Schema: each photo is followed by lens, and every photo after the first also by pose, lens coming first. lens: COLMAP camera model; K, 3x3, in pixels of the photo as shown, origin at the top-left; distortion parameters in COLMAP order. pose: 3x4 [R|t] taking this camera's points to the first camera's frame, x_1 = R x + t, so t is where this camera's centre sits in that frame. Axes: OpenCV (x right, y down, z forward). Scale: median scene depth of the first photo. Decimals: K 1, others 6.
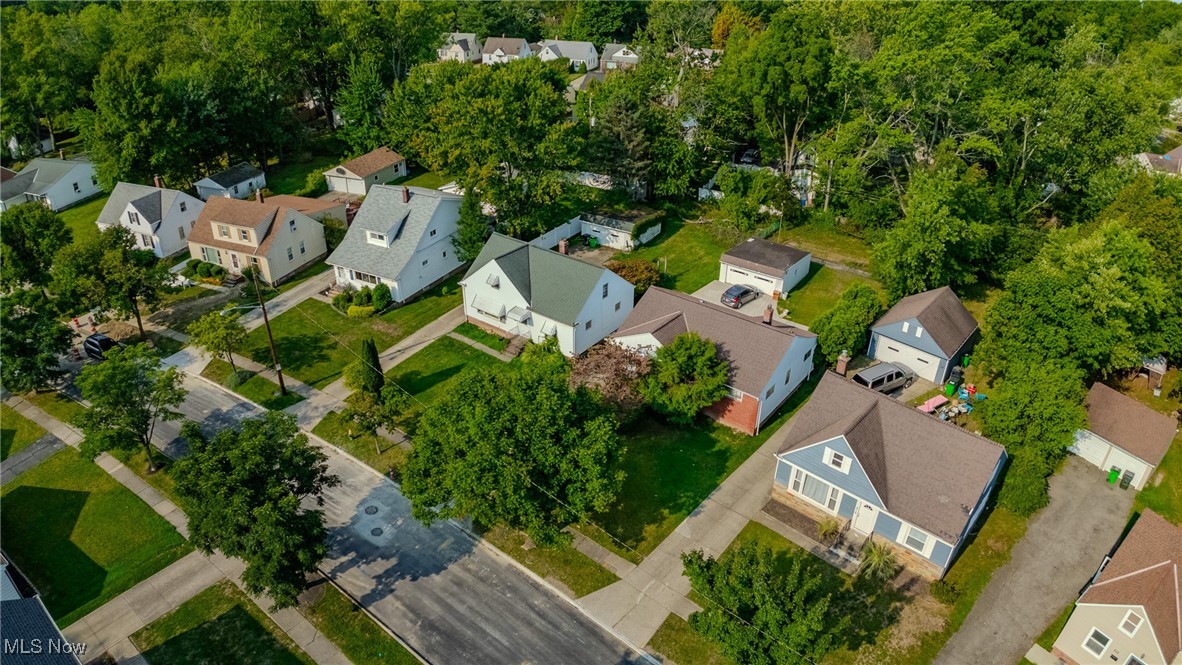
lens RADIAL K [[722.1, 0, 588.8], [0, 722.1, 323.3], [0, 0, 1]] dist [-0.161480, 0.000469]
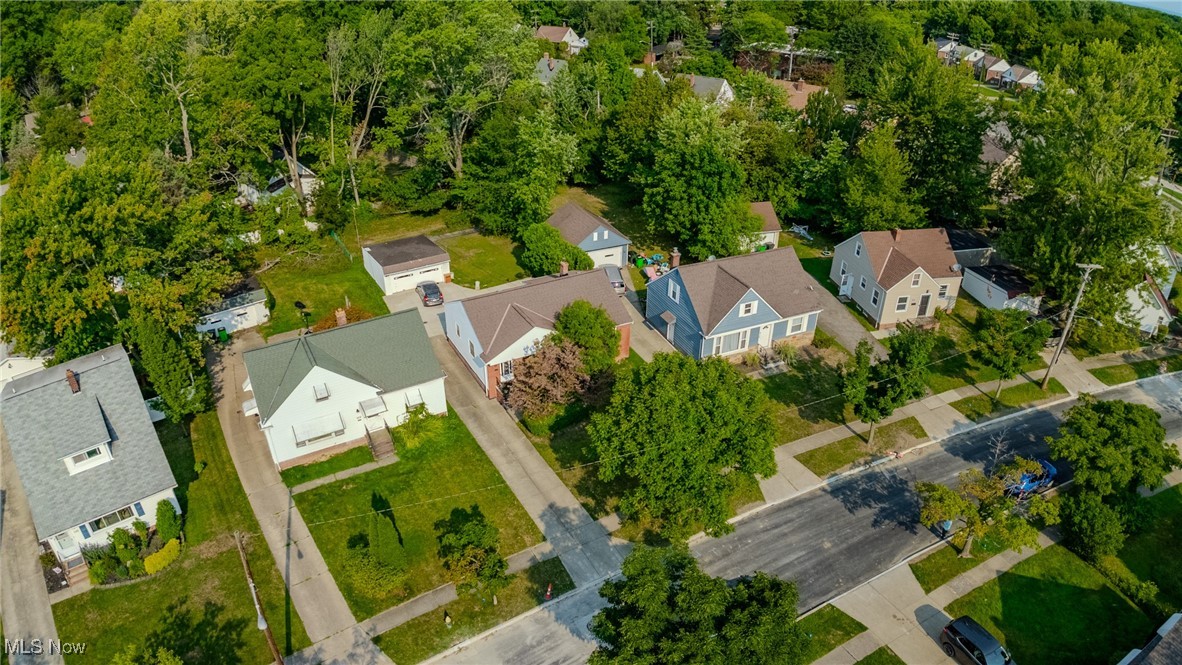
lens RADIAL K [[722.1, 0, 588.8], [0, 722.1, 323.3], [0, 0, 1]] dist [-0.161480, 0.000469]
pose [[0.376838, -0.456791, 0.805813, -0.600023], [0.446131, 0.851901, 0.274285, -0.201443], [-0.811764, 0.256137, 0.524817, 0.346148]]
